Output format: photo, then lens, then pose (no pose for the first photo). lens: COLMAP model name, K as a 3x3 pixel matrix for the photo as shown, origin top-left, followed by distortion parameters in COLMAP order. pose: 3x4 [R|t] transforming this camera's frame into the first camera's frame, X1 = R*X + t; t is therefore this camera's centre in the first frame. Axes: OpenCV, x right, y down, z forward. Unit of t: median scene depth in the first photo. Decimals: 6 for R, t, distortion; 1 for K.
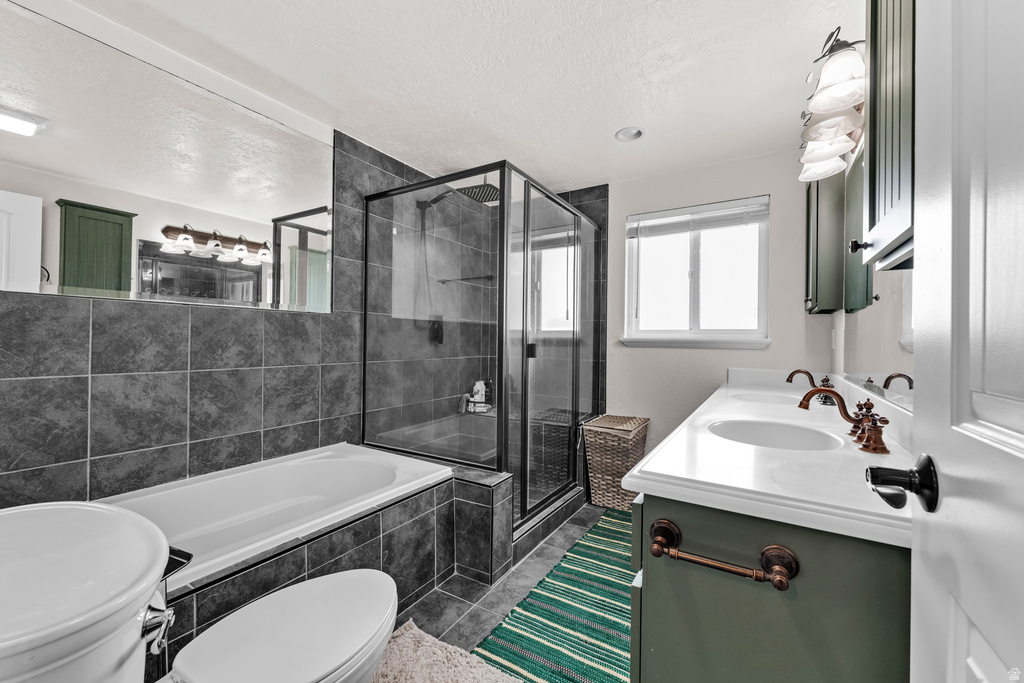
lens RADIAL K [[419.2, 0, 511.1], [0, 419.2, 337.7], [0, 0, 1]] dist [0.003765, -0.000923]
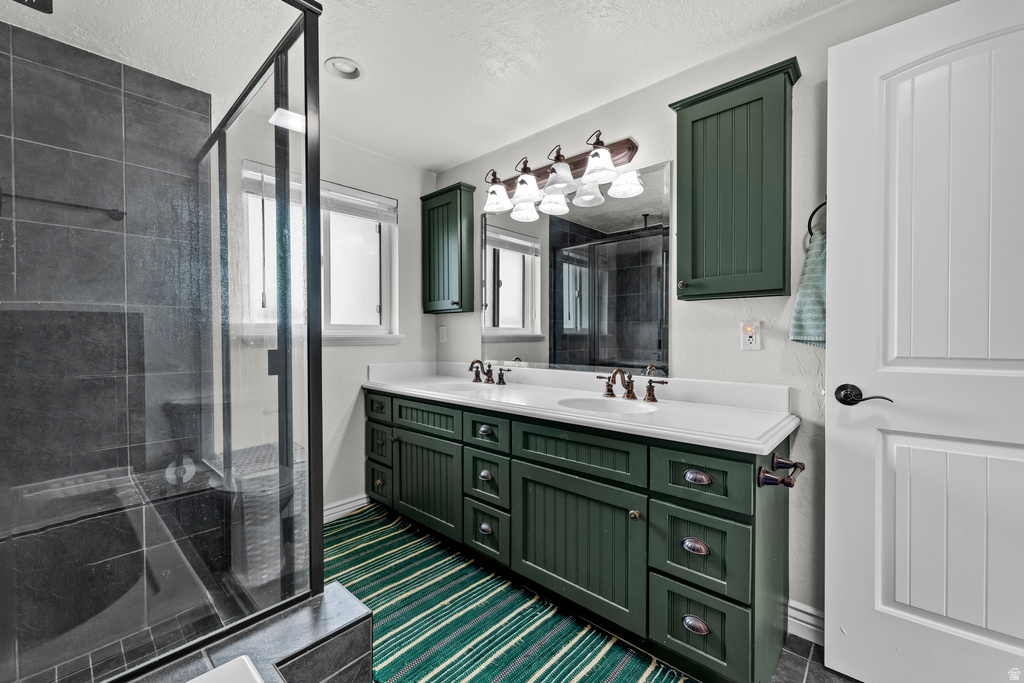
lens RADIAL K [[419.2, 0, 511.1], [0, 419.2, 342.4], [0, 0, 1]] dist [0.003765, -0.000923]
pose [[0.184559, -0.027139, 0.982447, -0.496461], [0.002076, 0.999627, 0.027223, -0.008984], [-0.982819, -0.002985, 0.184546, 0.664658]]
